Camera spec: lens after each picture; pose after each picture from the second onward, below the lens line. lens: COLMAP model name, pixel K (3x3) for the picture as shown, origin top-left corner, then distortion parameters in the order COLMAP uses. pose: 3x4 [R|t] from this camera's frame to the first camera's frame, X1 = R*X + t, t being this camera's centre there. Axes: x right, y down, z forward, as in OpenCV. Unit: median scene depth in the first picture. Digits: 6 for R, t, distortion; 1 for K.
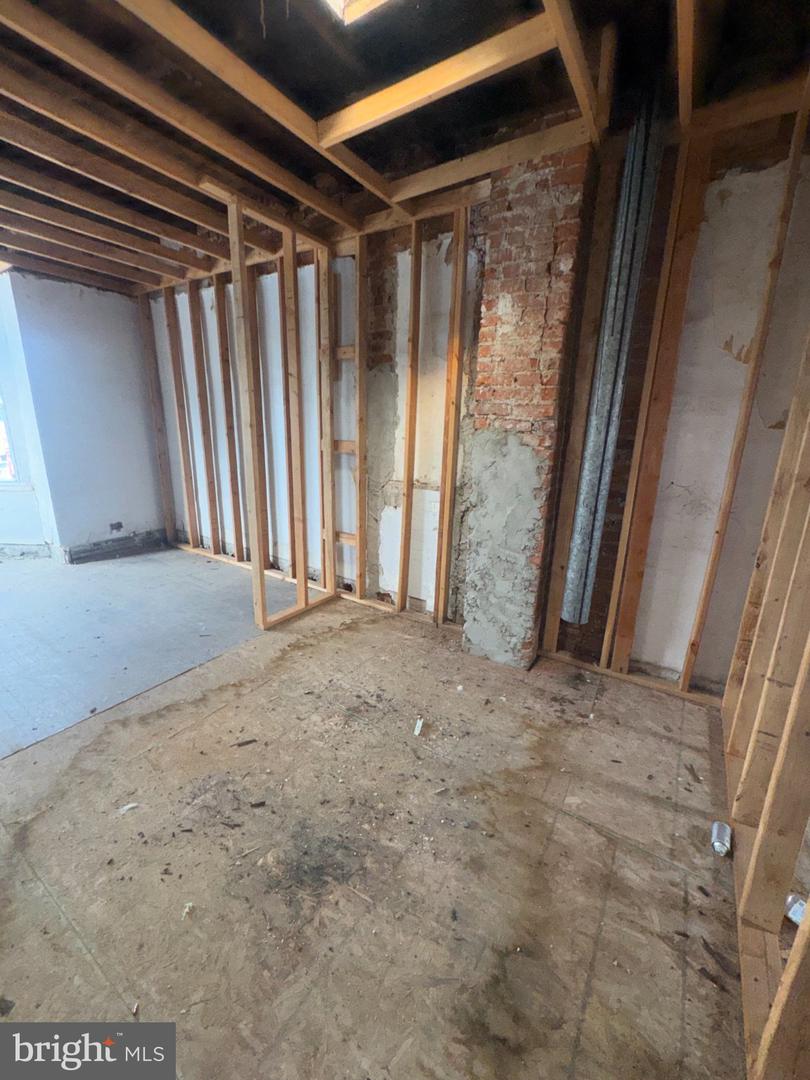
lens RADIAL K [[431.3, 0, 403.6], [0, 431.3, 539.9], [0, 0, 1]] dist [-0.006209, 0.000936]
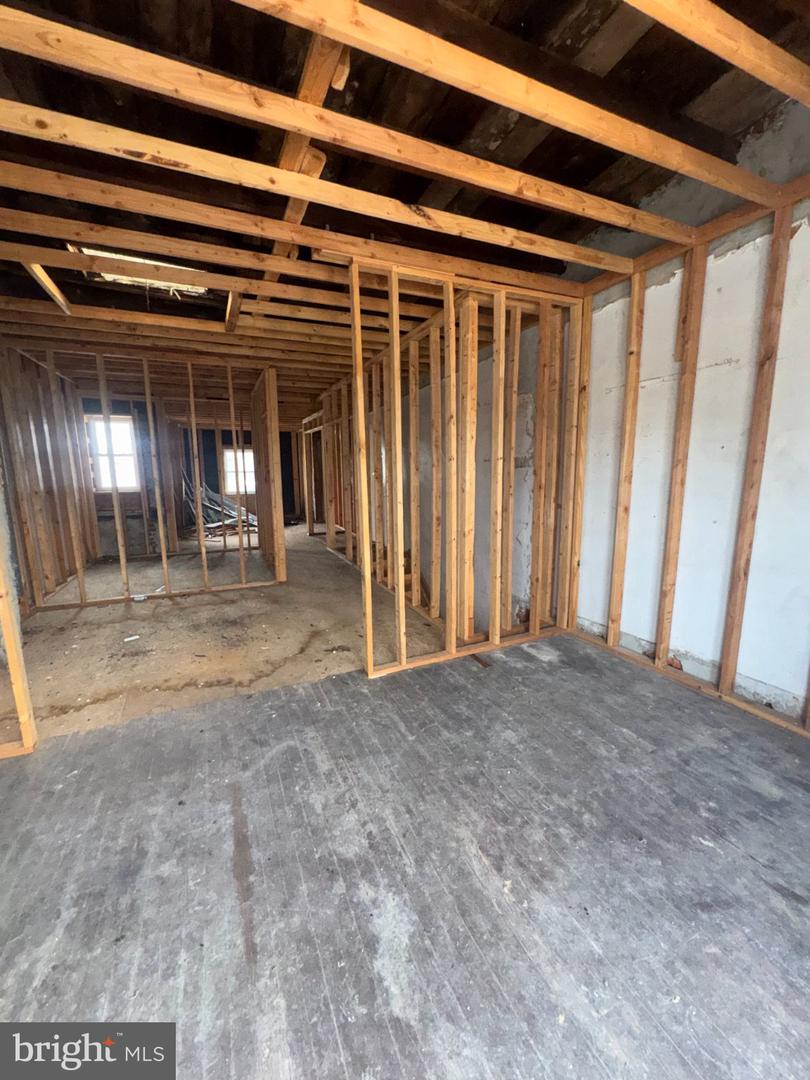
lens RADIAL K [[431.3, 0, 402.2], [0, 431.3, 539.4], [0, 0, 1]] dist [-0.006209, 0.000936]
pose [[-0.846859, -0.103364, 0.521676, -2.012140], [0.123463, 0.915919, 0.381902, -0.537868], [-0.517288, 0.387825, -0.762892, 1.822016]]
